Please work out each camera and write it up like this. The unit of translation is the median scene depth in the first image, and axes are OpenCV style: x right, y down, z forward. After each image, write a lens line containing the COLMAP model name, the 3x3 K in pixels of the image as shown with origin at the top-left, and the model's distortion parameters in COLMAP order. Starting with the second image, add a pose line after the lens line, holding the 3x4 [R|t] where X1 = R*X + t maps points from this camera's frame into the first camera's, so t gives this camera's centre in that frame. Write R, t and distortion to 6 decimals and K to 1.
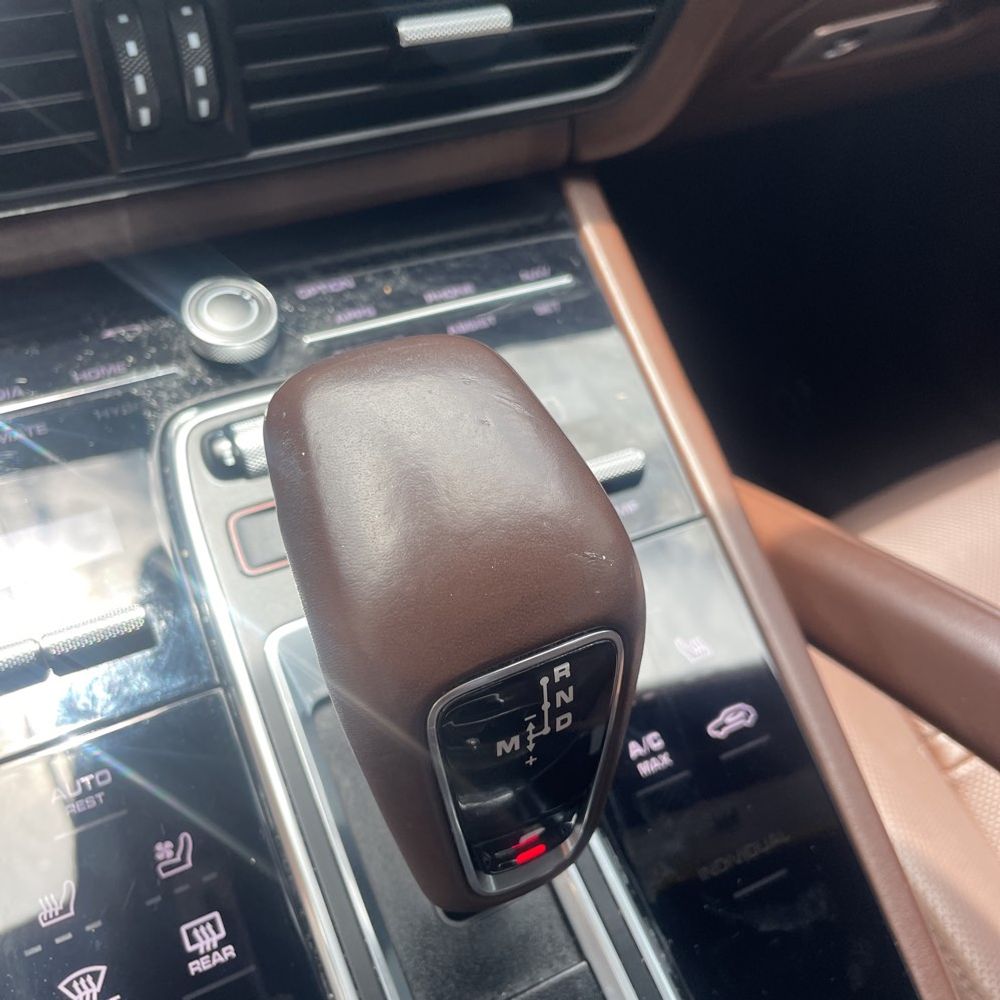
lens RADIAL K [[1014.5, 0, 499.2], [0, 1014.5, 514.5], [0, 0, 1]] dist [0.078499, -0.102732]
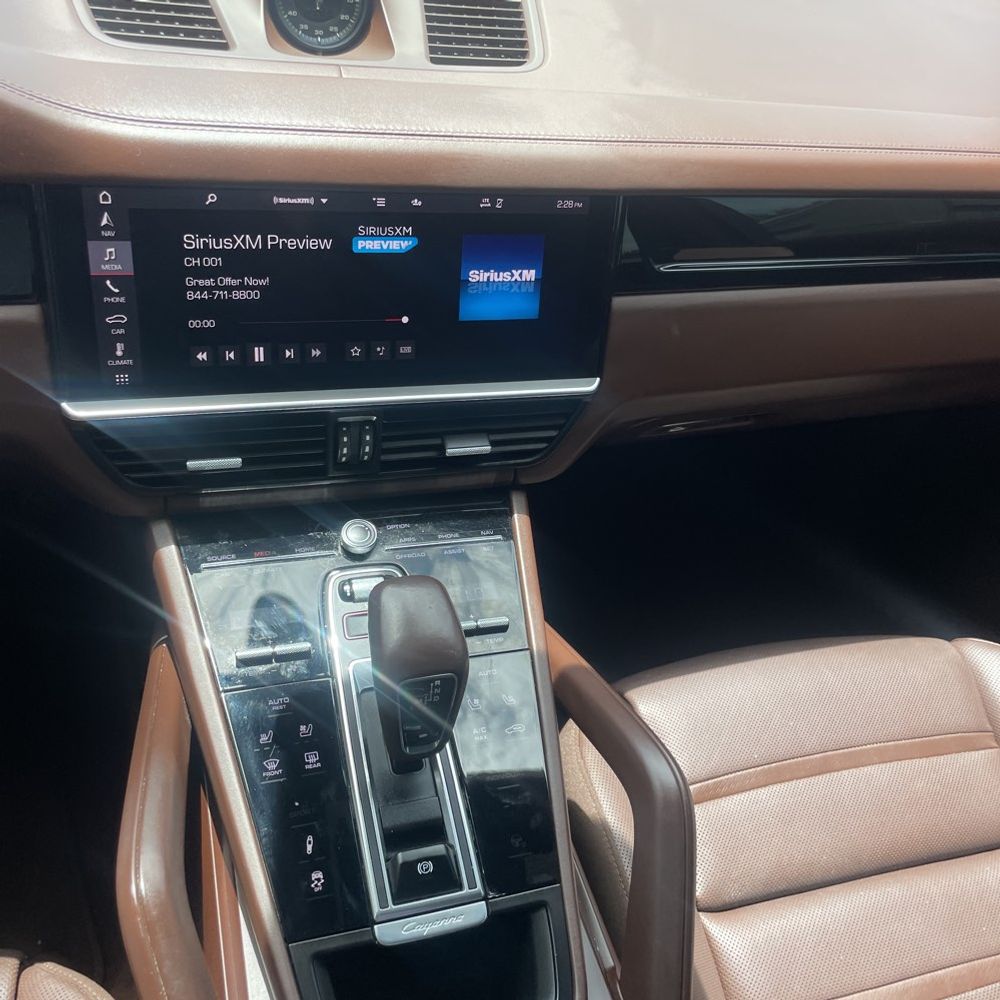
lens RADIAL K [[1014.5, 0, 499.2], [0, 1014.5, 514.5], [0, 0, 1]] dist [0.078499, -0.102732]
pose [[0.981588, 0.181964, -0.058087, 0.232204], [-0.186795, 0.977997, -0.092894, -0.081548], [0.039905, 0.102034, 0.993980, -1.609355]]
